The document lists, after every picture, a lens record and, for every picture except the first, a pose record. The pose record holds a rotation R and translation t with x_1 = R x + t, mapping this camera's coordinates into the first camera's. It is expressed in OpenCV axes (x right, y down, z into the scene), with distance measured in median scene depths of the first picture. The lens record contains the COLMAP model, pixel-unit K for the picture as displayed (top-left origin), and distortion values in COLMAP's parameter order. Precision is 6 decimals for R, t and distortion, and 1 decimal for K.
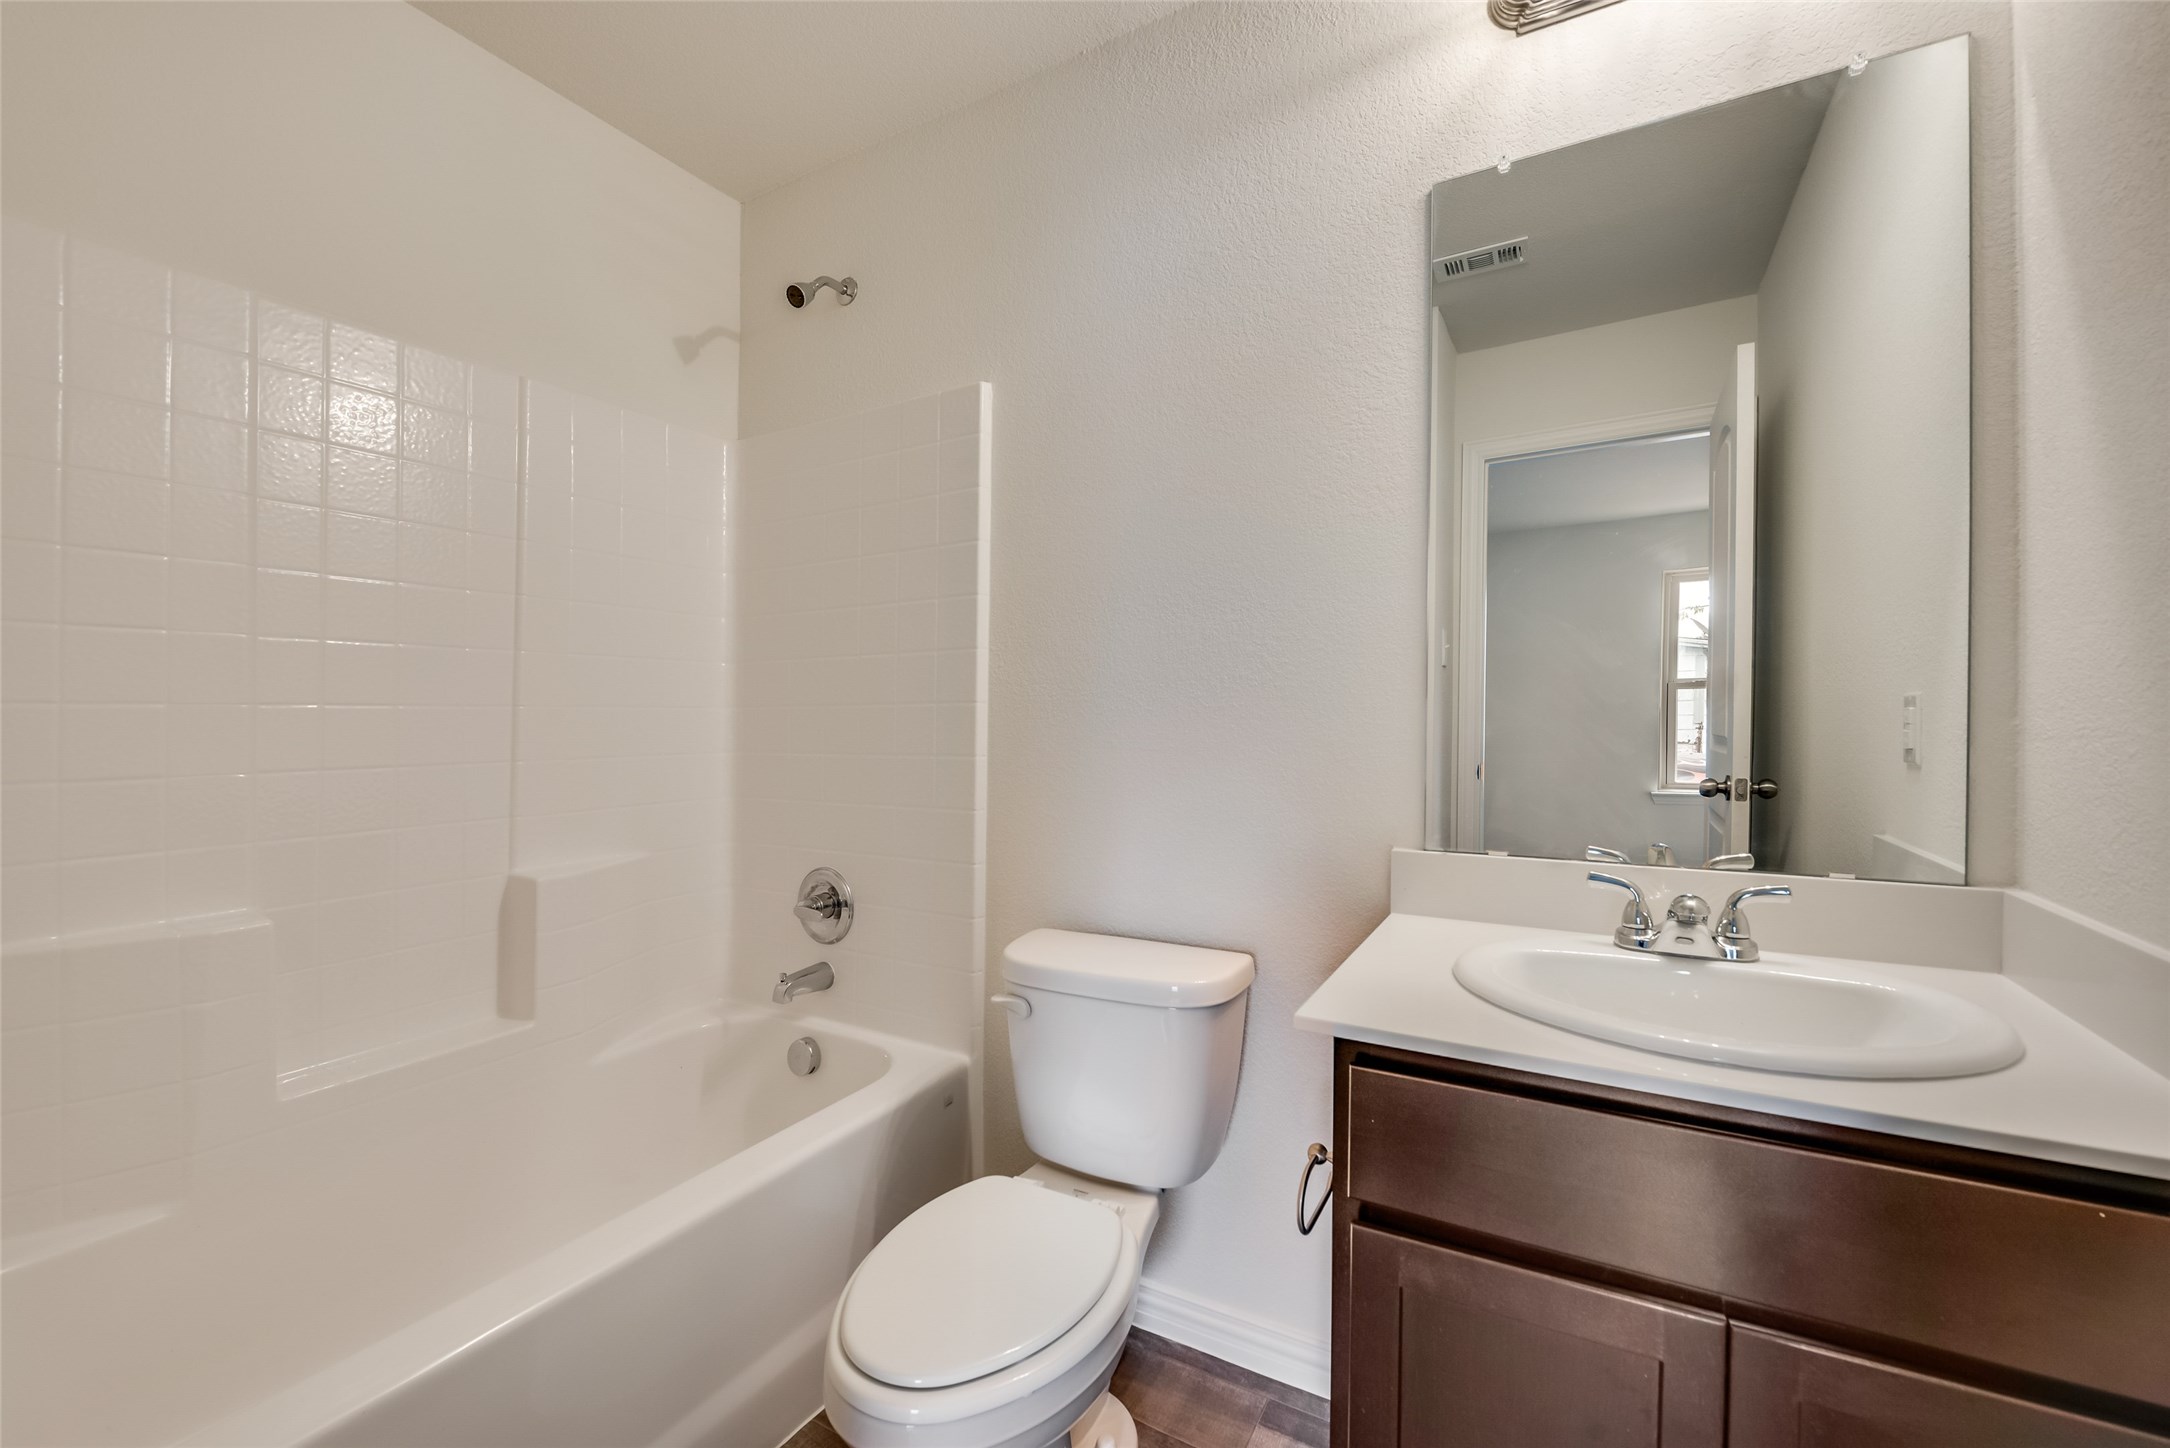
lens RADIAL K [[877.8, 0, 1084.8], [0, 877.8, 716.7], [0, 0, 1]] dist [0.018859, 0.000197]
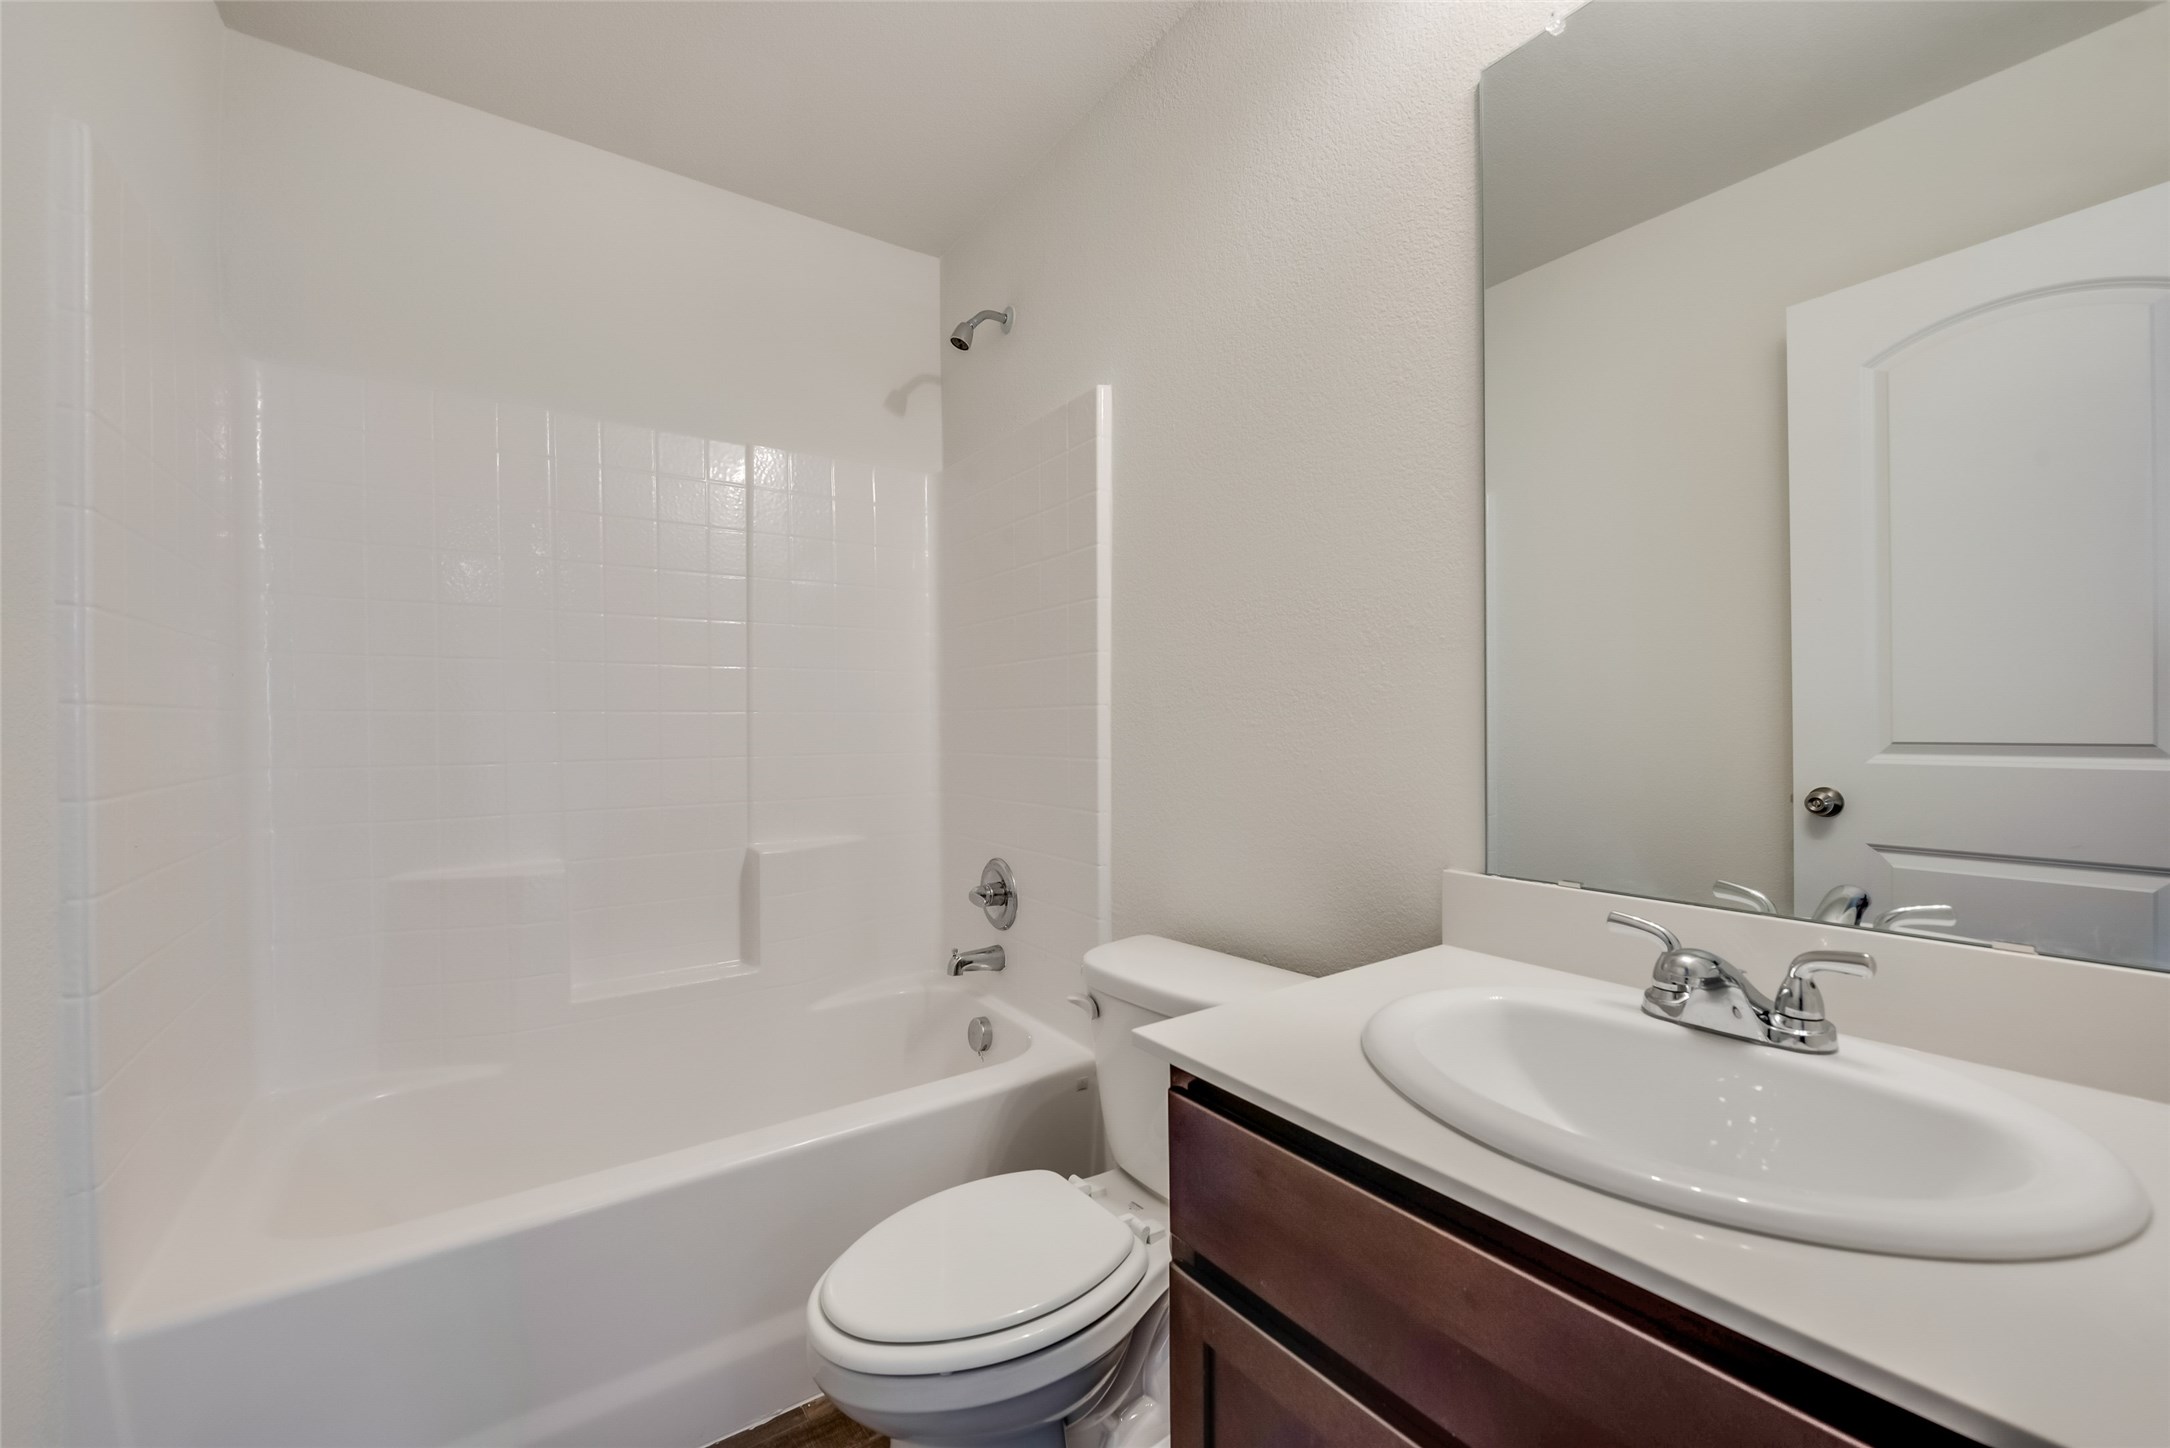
lens RADIAL K [[877.8, 0, 1090.3], [0, 877.8, 721.7], [0, 0, 1]] dist [0.018859, 0.000197]
pose [[0.917604, -0.003602, -0.397480, 0.281160], [0.003572, 0.999993, -0.000815, 0.005473], [0.397480, -0.000672, 0.917611, 0.064710]]
